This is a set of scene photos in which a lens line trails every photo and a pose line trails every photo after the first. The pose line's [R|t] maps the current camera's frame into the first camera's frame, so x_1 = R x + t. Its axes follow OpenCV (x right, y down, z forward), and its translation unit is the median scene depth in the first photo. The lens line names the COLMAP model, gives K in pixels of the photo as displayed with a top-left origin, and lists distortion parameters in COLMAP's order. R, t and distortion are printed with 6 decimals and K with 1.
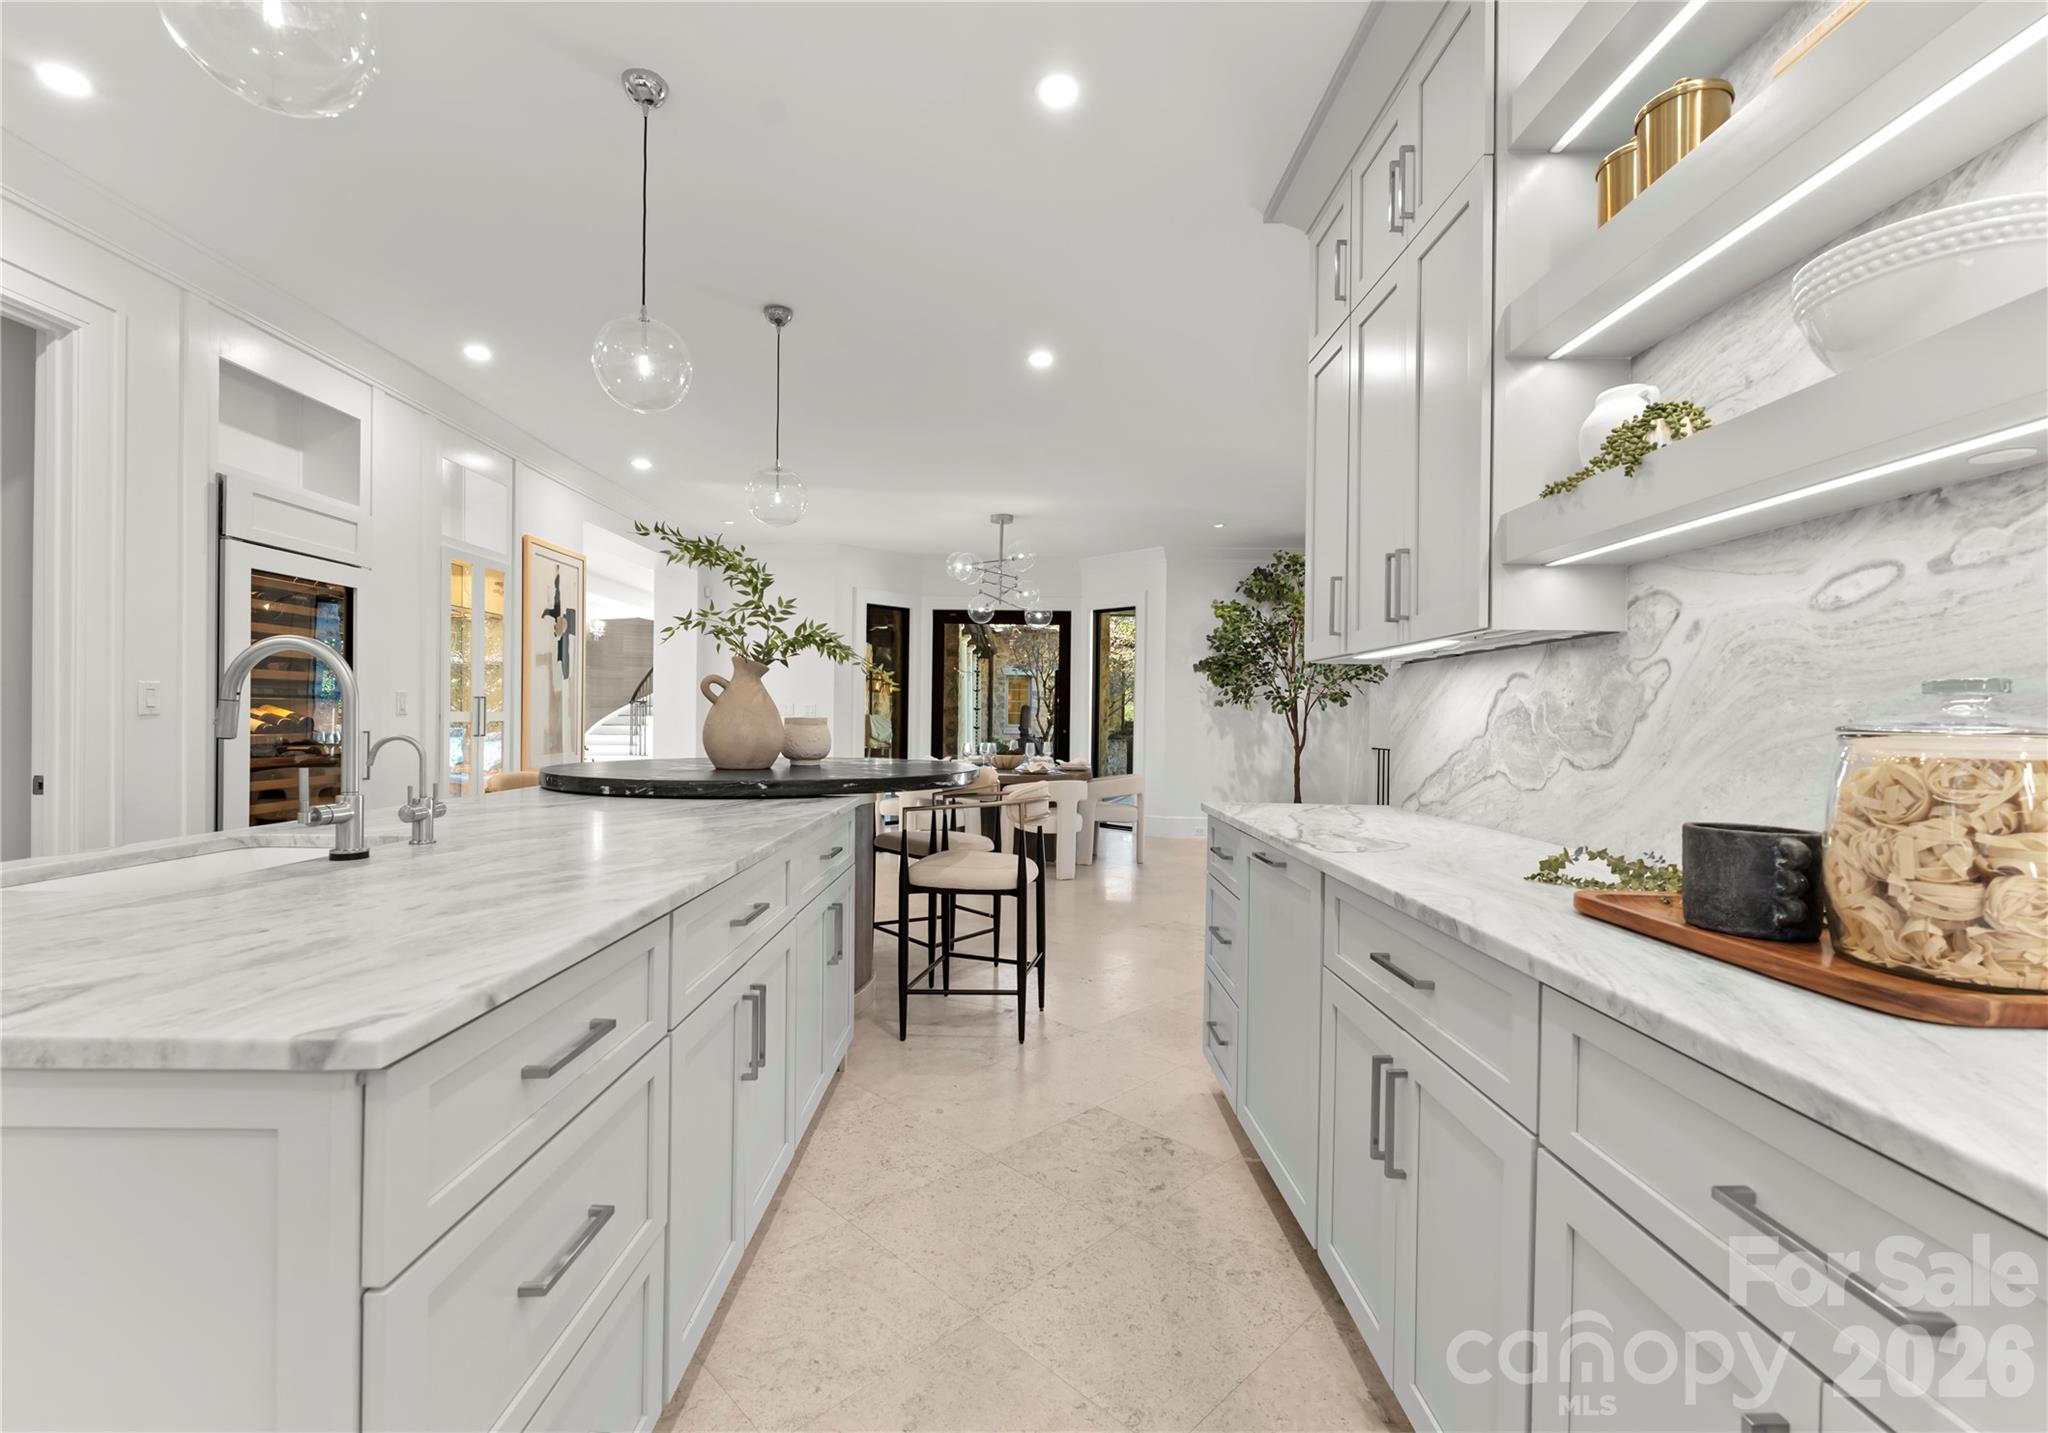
lens RADIAL K [[879.3, 0, 1006.5], [0, 879.3, 716.2], [0, 0, 1]] dist [0.000005, -0.000246]
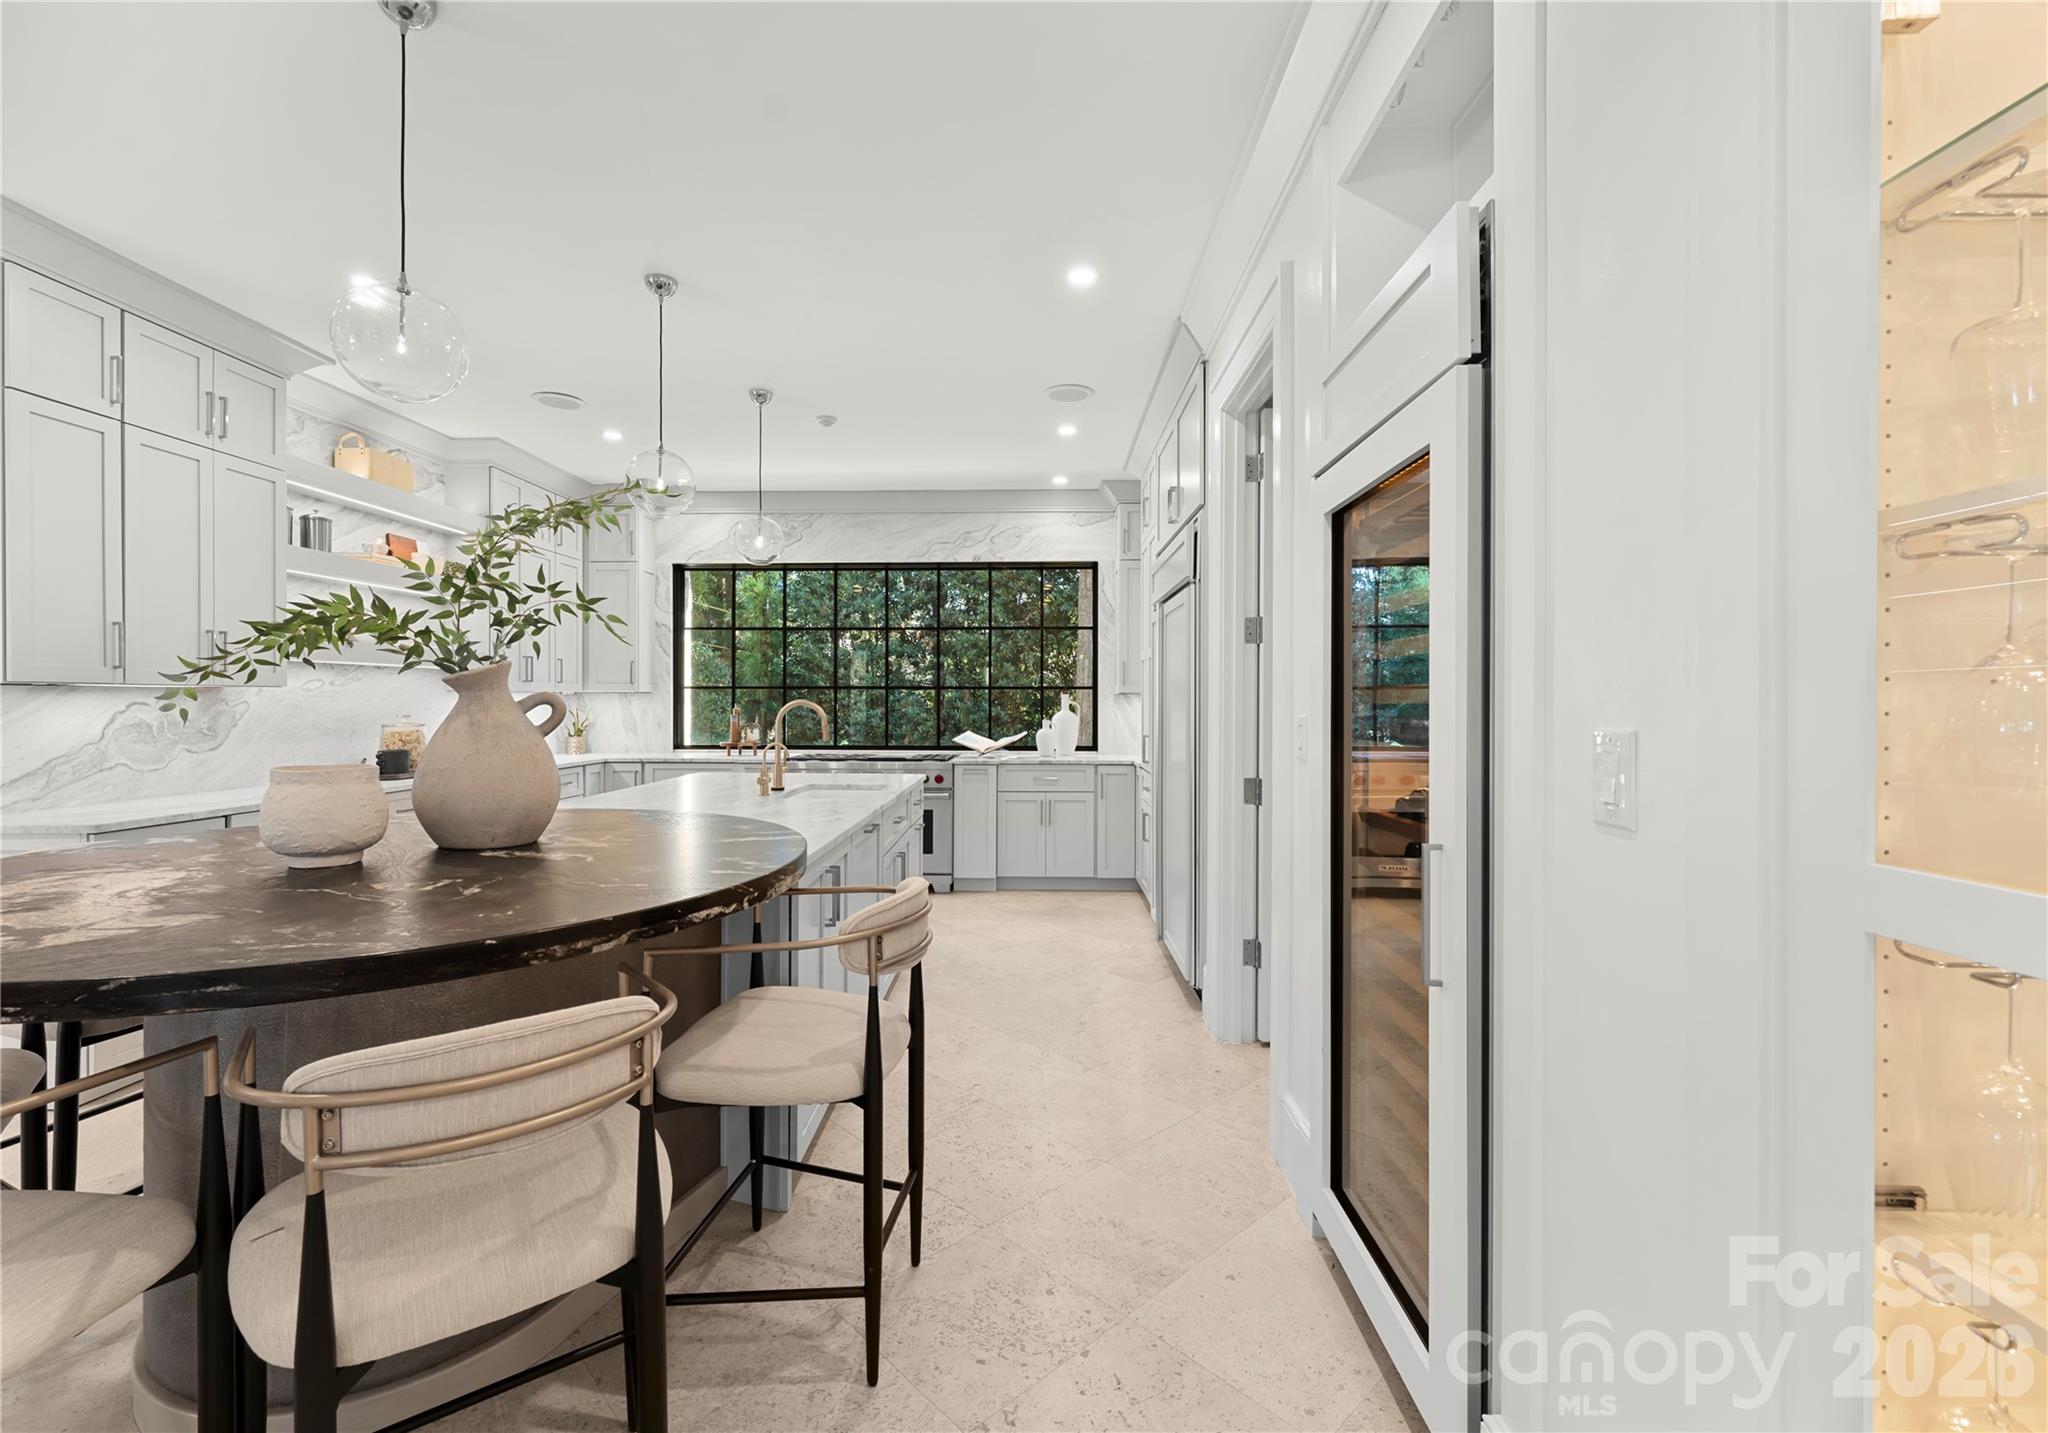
lens RADIAL K [[824.0, 0, 1018.1], [0, 824.0, 706.5], [0, 0, 1]] dist [-0.001139, -0.000326]
pose [[-0.999885, -0.012998, -0.007786, -1.353146], [-0.013031, 0.999906, 0.004175, -0.087298], [0.007731, 0.004276, -0.999961, 3.251260]]
